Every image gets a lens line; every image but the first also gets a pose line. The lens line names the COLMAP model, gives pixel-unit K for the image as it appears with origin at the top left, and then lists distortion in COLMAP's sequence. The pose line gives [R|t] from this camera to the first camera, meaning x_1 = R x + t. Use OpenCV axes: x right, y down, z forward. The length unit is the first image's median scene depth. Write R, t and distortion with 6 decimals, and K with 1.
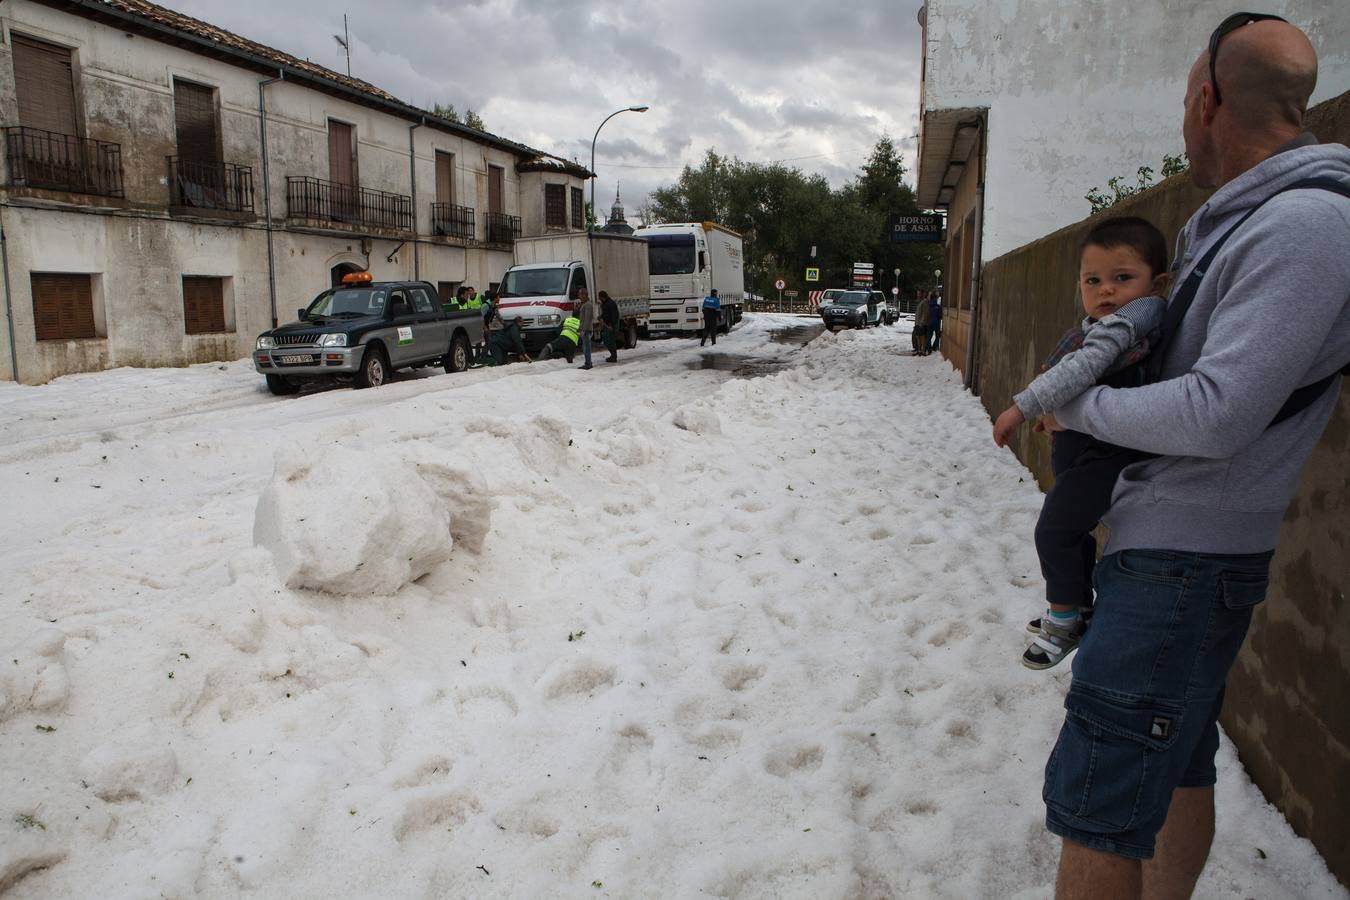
lens RADIAL K [[932.6, 0, 675.0], [0, 932.6, 450.0], [0, 0, 1]] dist [-0.106375, 0.078807]
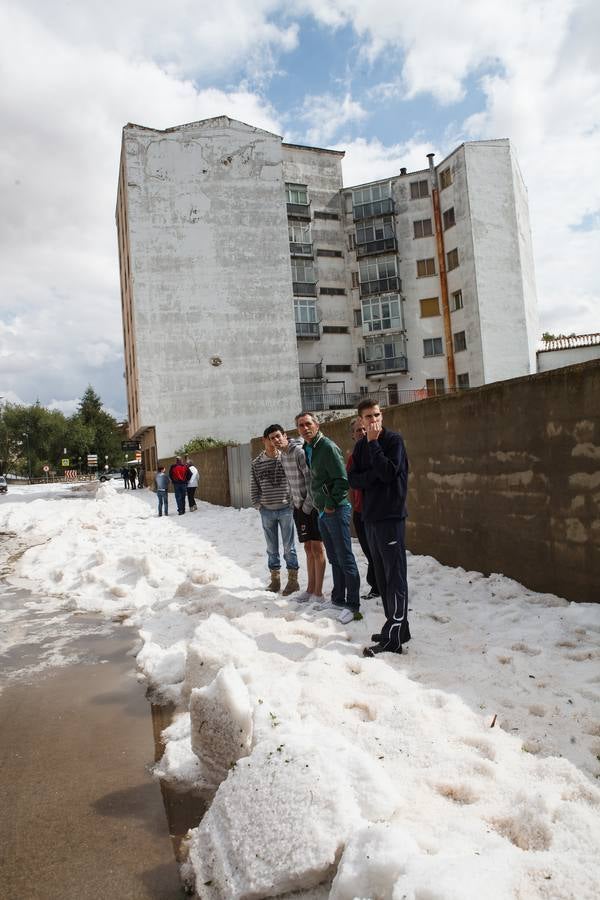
lens RADIAL K [[621.8, 0, 300.0], [0, 621.8, 450.0], [0, 0, 1]] dist [-0.106375, 0.078807]
pose [[0.841366, -0.065833, 0.536441, -0.119251], [0.167606, 0.975402, -0.143173, 0.051399], [-0.513820, 0.210372, 0.831704, -0.320513]]
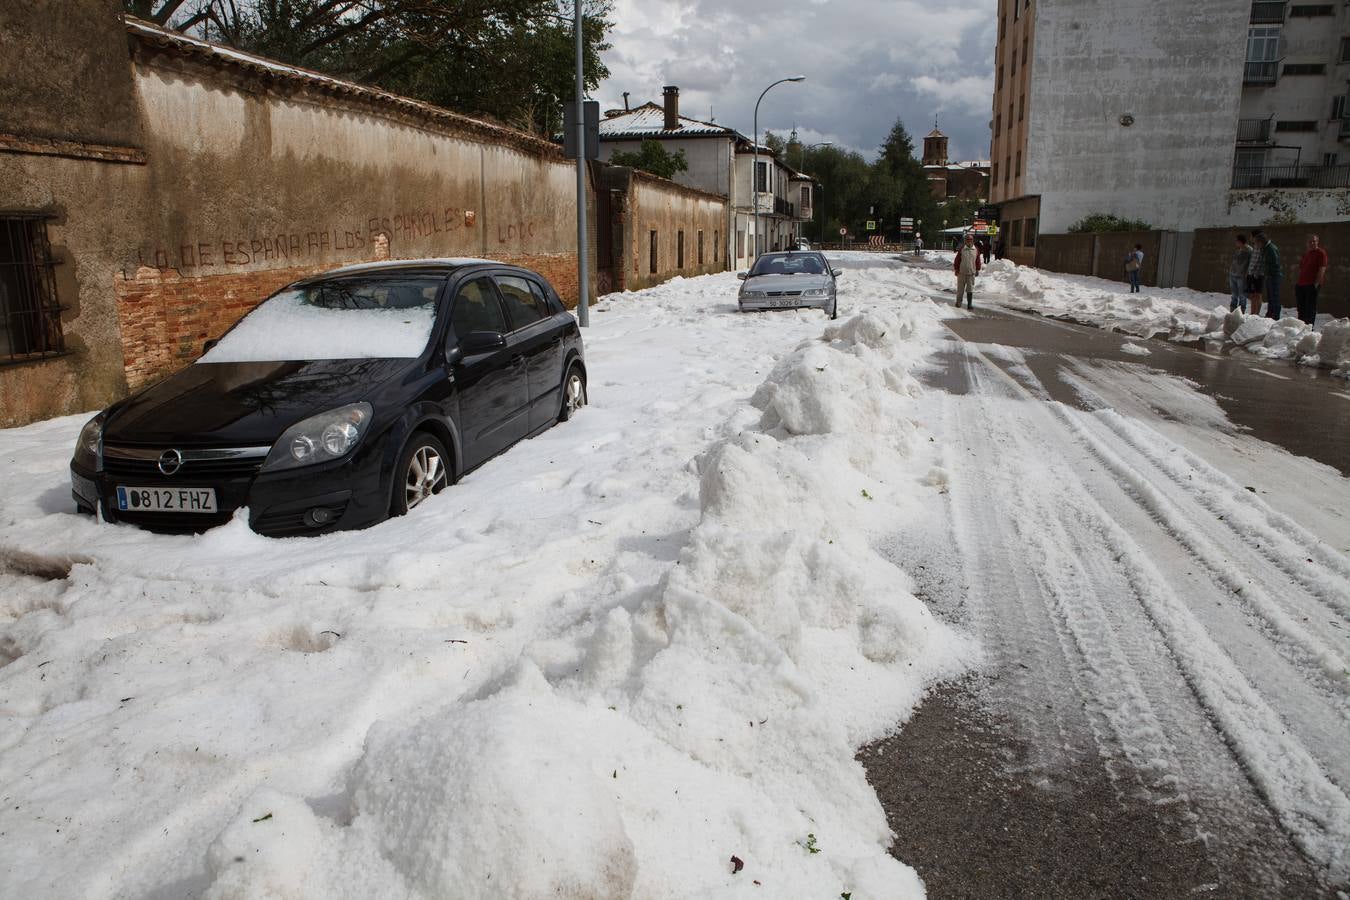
lens RADIAL K [[932.6, 0, 675.0], [0, 932.6, 450.0], [0, 0, 1]] dist [-0.106375, 0.078807]
pose [[0.998028, -0.027786, 0.056282, -0.249635], [0.024344, 0.997844, 0.060953, 0.075798], [-0.057854, -0.059463, 0.996553, -0.490323]]
